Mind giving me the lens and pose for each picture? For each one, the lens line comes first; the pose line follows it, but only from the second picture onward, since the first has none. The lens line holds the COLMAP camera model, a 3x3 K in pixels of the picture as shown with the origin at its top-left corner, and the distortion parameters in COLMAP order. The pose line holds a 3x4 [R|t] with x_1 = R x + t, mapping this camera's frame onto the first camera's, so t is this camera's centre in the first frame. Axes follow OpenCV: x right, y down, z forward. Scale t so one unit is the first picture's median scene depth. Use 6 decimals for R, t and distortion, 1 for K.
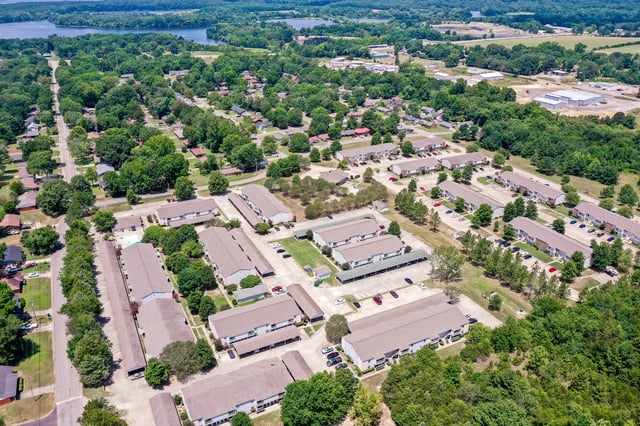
lens RADIAL K [[490.4, 0, 320.9], [0, 490.4, 224.3], [0, 0, 1]] dist [-0.012809, 0.009720]
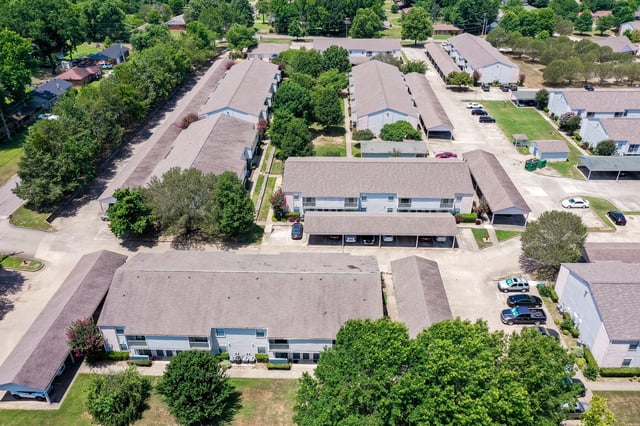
lens RADIAL K [[490.4, 0, 320.9], [0, 490.4, 224.3], [0, 0, 1]] dist [-0.012809, 0.009720]
pose [[0.878057, 0.248158, -0.409186, 0.019084], [-0.206362, 0.967804, 0.144115, 0.135074], [0.431776, -0.042101, 0.900998, 0.425207]]
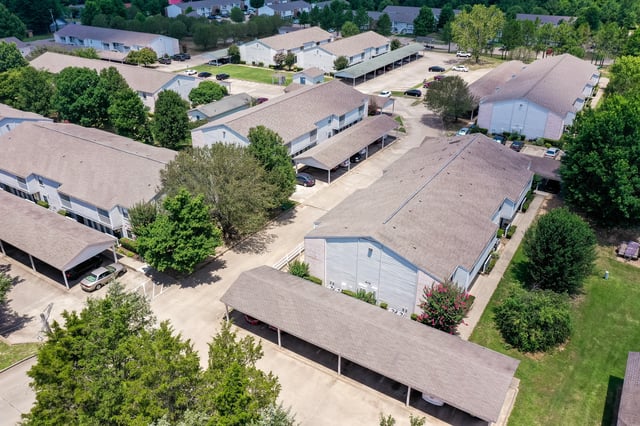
lens RADIAL K [[490.4, 0, 320.9], [0, 490.4, 224.3], [0, 0, 1]] dist [-0.012809, 0.009720]
pose [[0.856946, -0.253970, 0.448489, -0.261996], [0.226911, 0.967204, 0.114141, 0.185988], [-0.462769, 0.003954, 0.886470, 0.455659]]
